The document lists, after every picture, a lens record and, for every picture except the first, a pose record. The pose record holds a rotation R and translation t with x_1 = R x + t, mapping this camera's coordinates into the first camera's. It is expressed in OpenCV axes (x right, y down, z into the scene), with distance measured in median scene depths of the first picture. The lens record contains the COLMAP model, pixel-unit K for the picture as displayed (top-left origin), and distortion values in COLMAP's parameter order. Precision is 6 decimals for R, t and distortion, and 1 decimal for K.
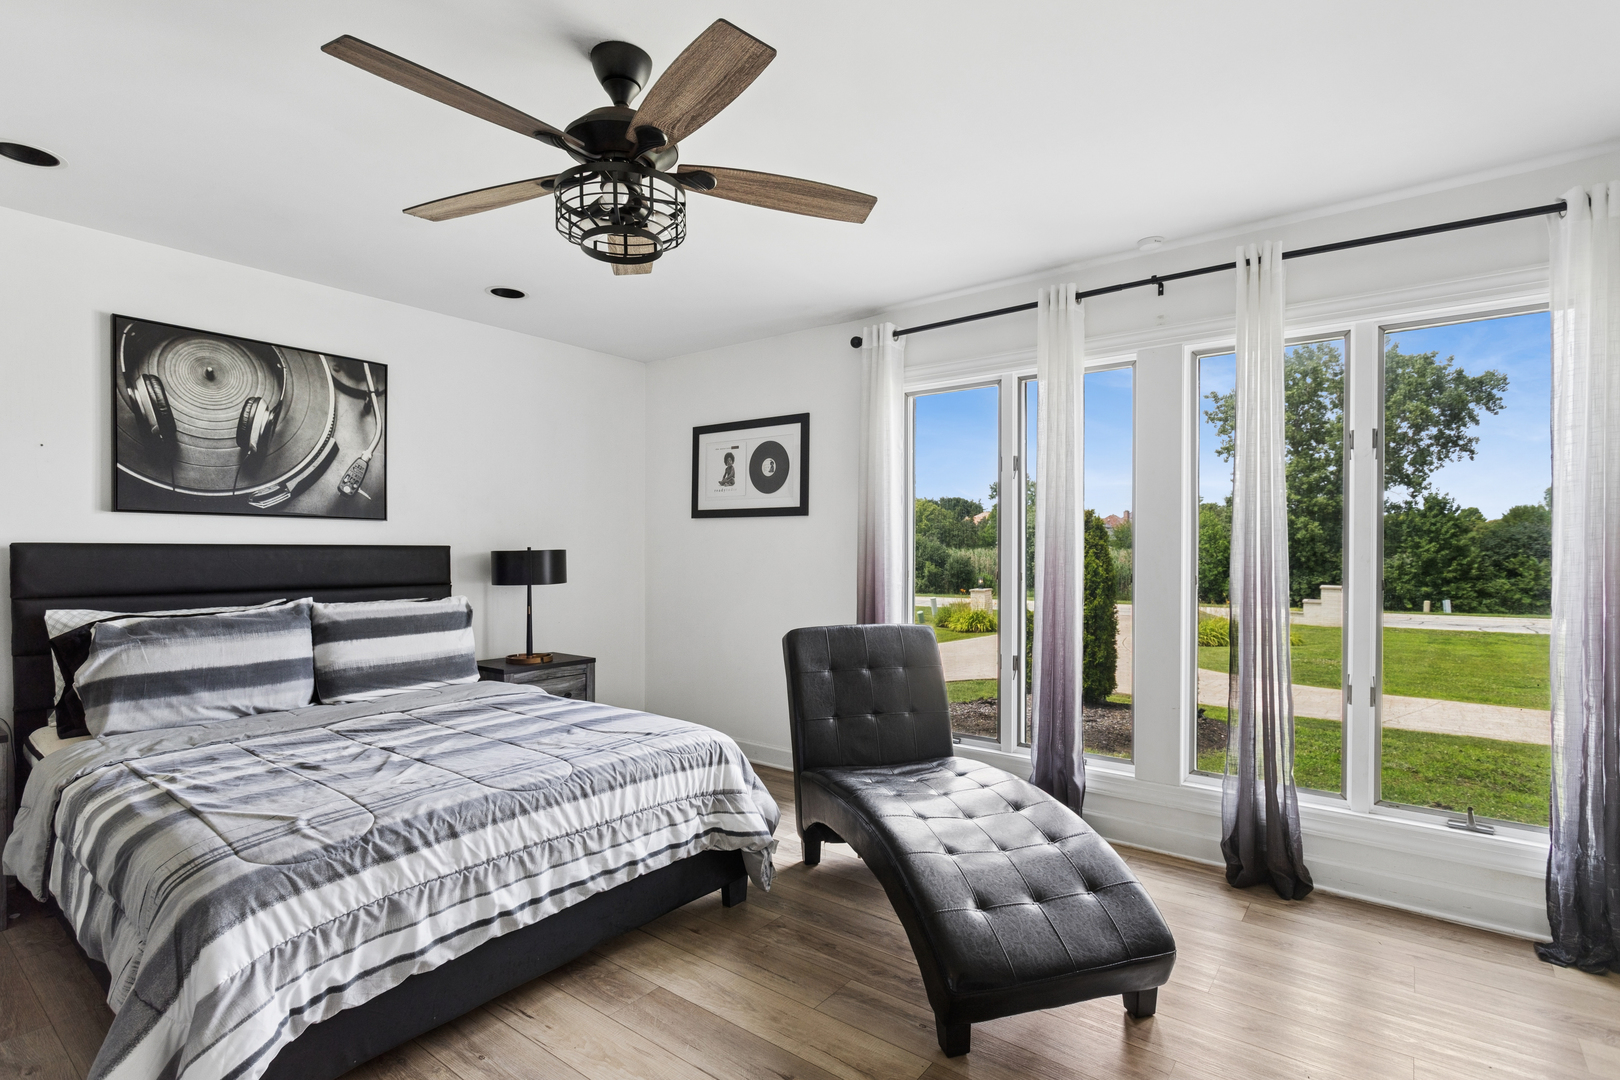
lens RADIAL K [[775.2, 0, 815.9], [0, 775.2, 545.7], [0, 0, 1]] dist [0.000855, 0.000372]
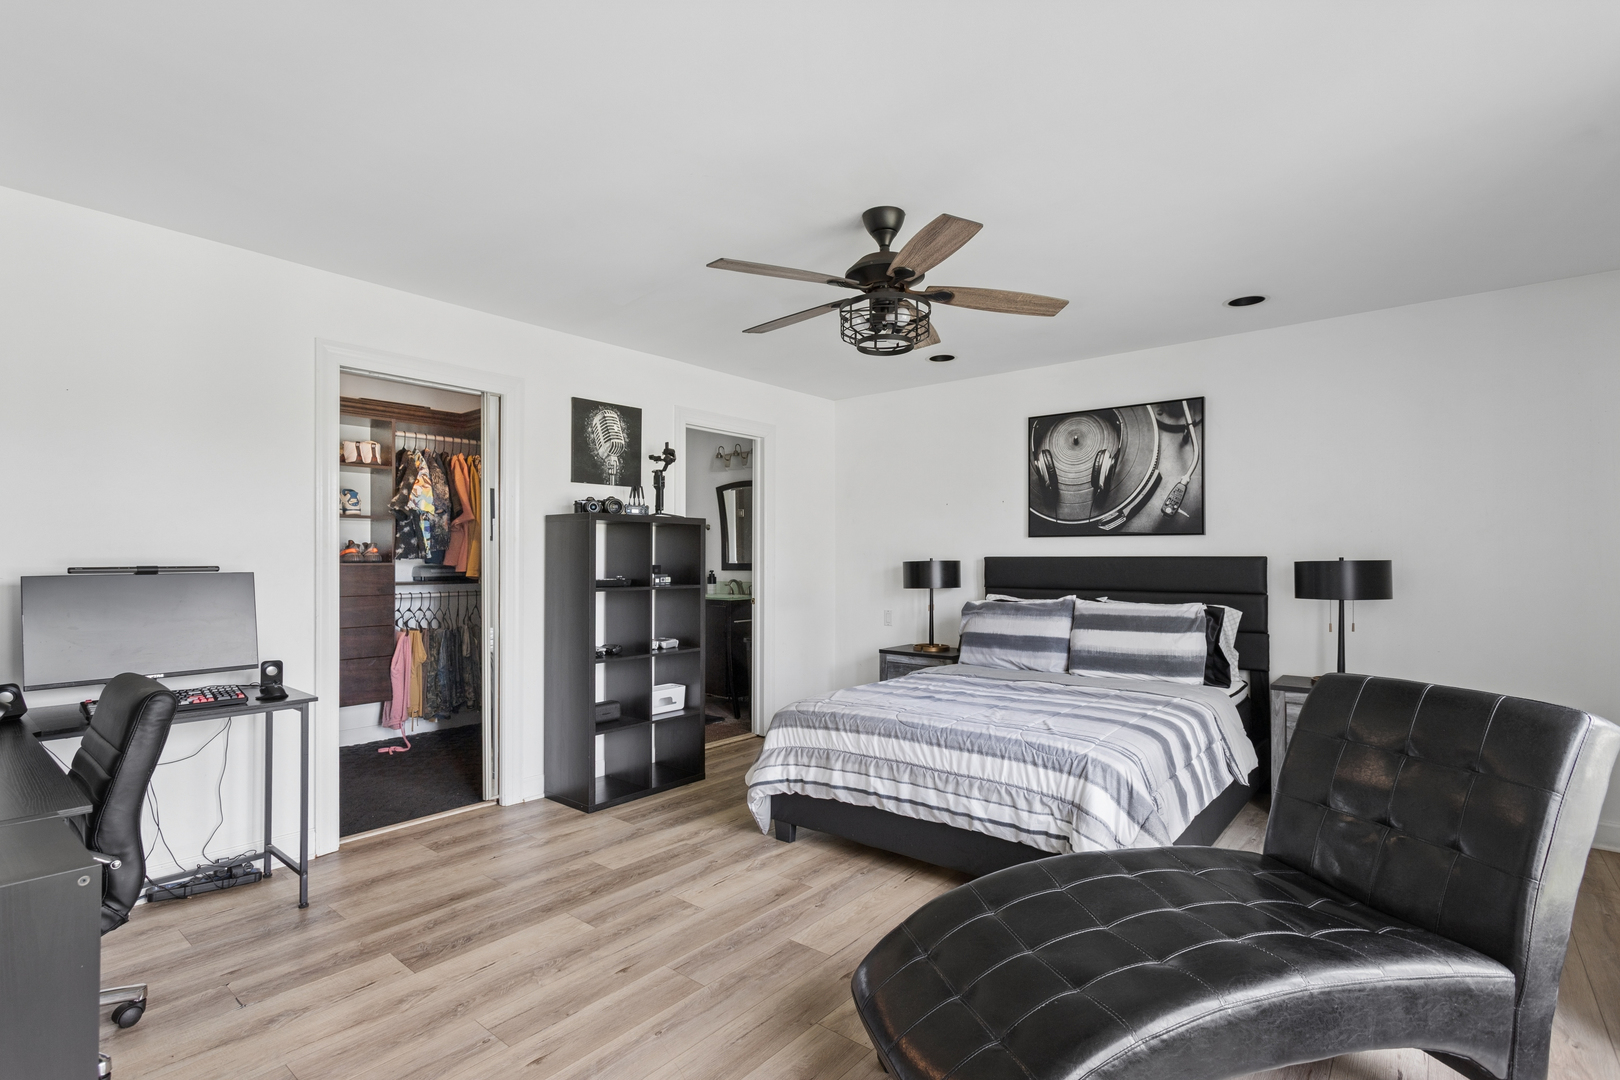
lens RADIAL K [[775.2, 0, 815.0], [0, 775.2, 548.6], [0, 0, 1]] dist [0.000855, 0.000372]
pose [[-0.027577, -0.014938, -0.999508, 0.734637], [0.006741, 0.999863, -0.015129, 0.001644], [0.999597, -0.007155, -0.027472, 0.578683]]
